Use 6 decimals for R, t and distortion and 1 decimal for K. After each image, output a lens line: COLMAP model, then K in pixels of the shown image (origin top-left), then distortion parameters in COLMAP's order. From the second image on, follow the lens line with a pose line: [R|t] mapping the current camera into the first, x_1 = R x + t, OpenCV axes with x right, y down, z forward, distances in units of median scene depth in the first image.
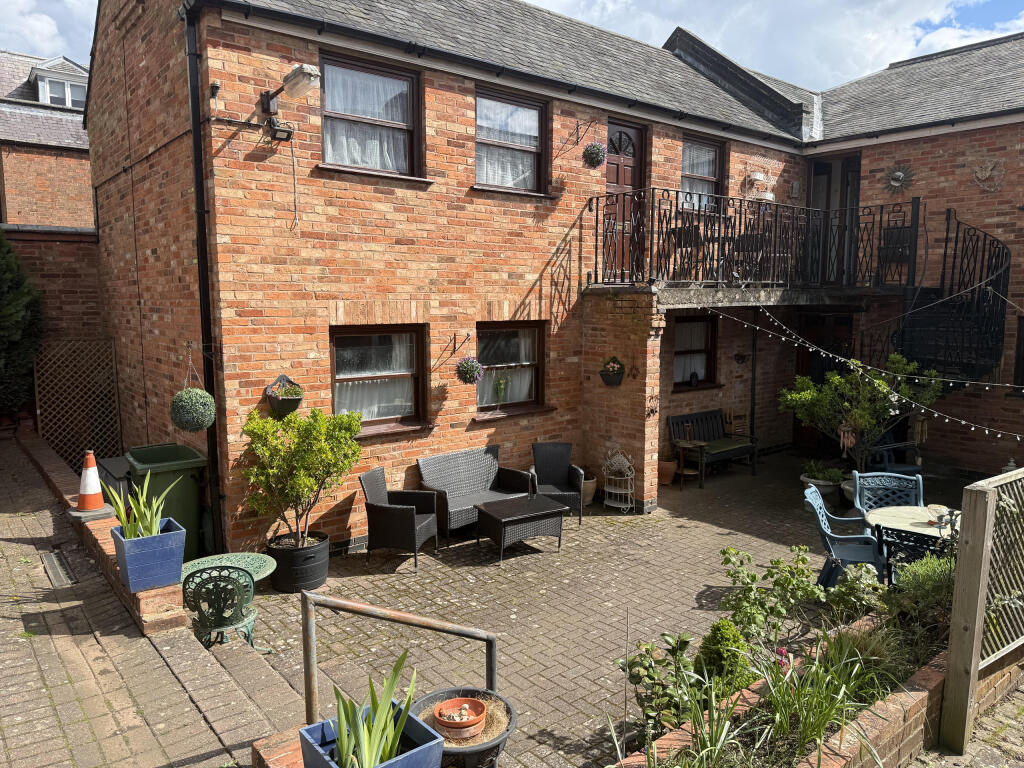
lens RADIAL K [[725.3, 0, 515.1], [0, 725.3, 384.2], [0, 0, 1]] dist [0.045069, -0.078227]
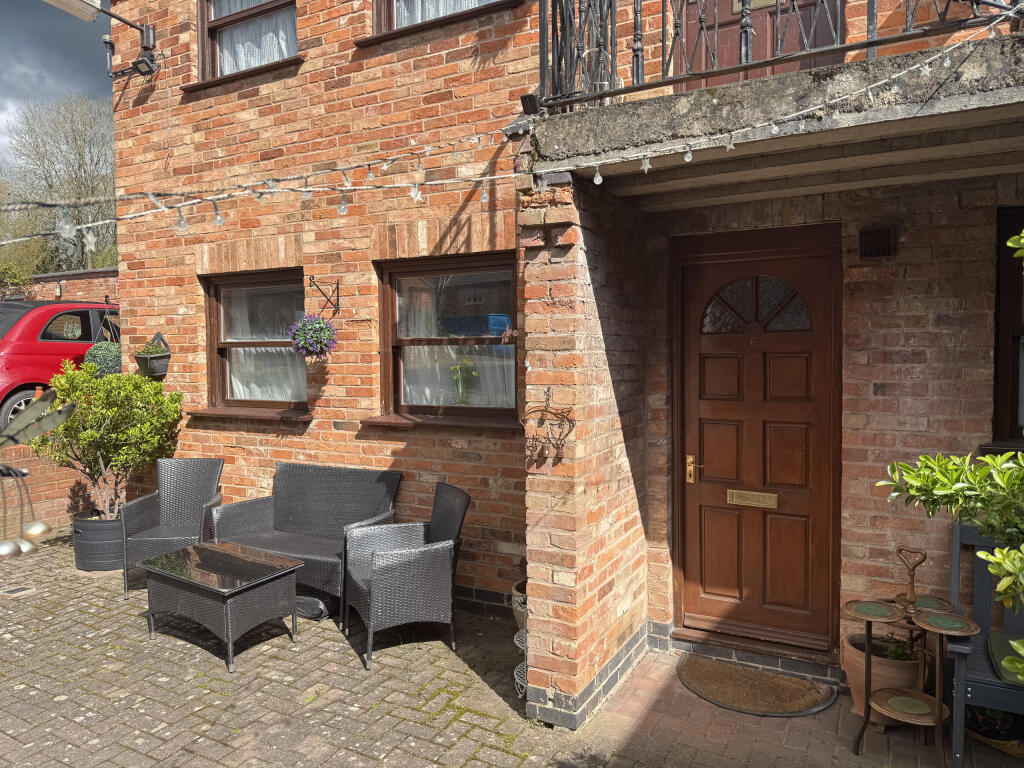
lens RADIAL K [[725.3, 0, 521.2], [0, 725.3, 379.7], [0, 0, 1]] dist [0.045069, -0.078227]
pose [[0.361611, 0.035560, -0.931651, 0.578974], [-0.100010, 0.994986, -0.000840, 0.001371], [0.926950, 0.093478, 0.363354, 0.922616]]
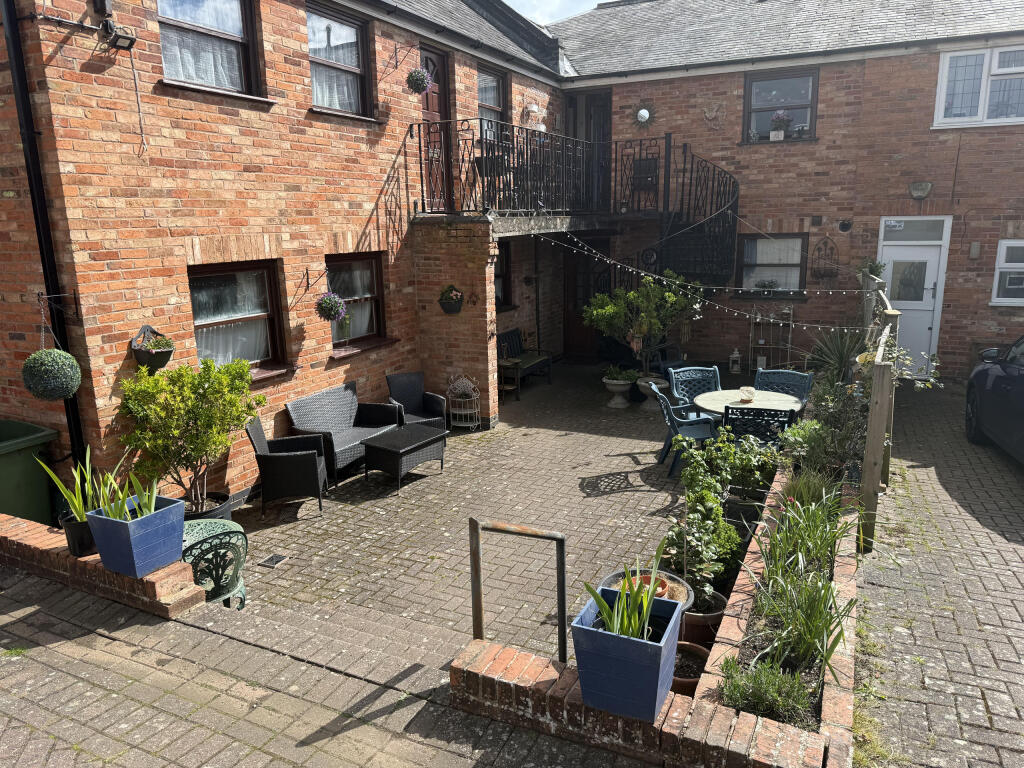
lens RADIAL K [[725.3, 0, 530.0], [0, 725.3, 383.2], [0, 0, 1]] dist [0.045069, -0.078227]
pose [[0.904168, -0.110515, 0.412633, -0.229030], [0.068663, 0.990994, 0.114963, -0.010722], [-0.421622, -0.075613, 0.903614, 0.005247]]
